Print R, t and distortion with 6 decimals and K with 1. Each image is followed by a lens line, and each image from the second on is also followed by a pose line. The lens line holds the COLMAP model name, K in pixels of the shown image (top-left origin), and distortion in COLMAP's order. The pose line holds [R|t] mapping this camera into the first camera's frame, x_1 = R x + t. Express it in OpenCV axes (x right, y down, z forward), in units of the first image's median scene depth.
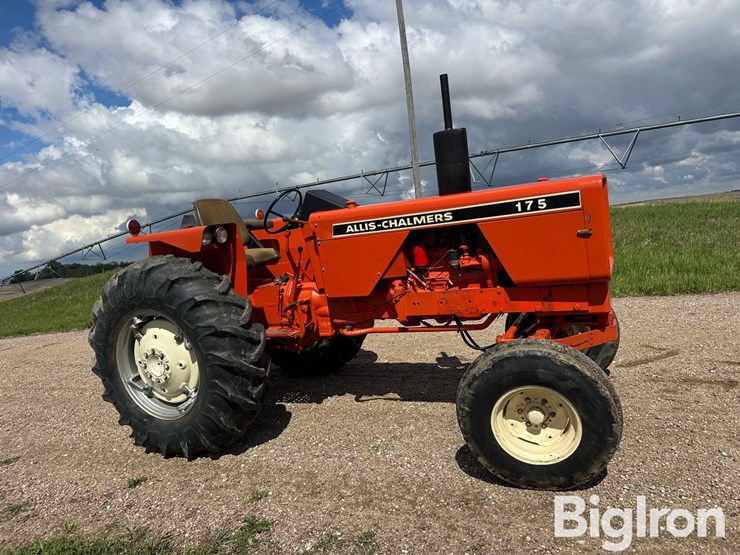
lens RADIAL K [[522.7, 0, 368.5], [0, 522.7, 273.5], [0, 0, 1]] dist [0.011057, -0.007520]
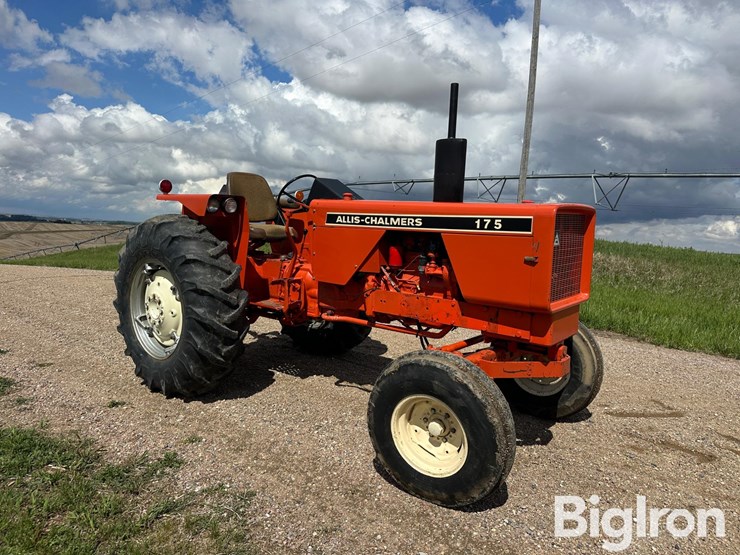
lens RADIAL K [[522.0, 0, 375.3], [0, 522.0, 275.8], [0, 0, 1]] dist [0.048189, -0.059849]
pose [[0.960232, 0.189931, -0.204647, 0.272778], [-0.187834, 0.981748, 0.029806, -0.018821], [0.206573, 0.009819, 0.978382, -0.014036]]
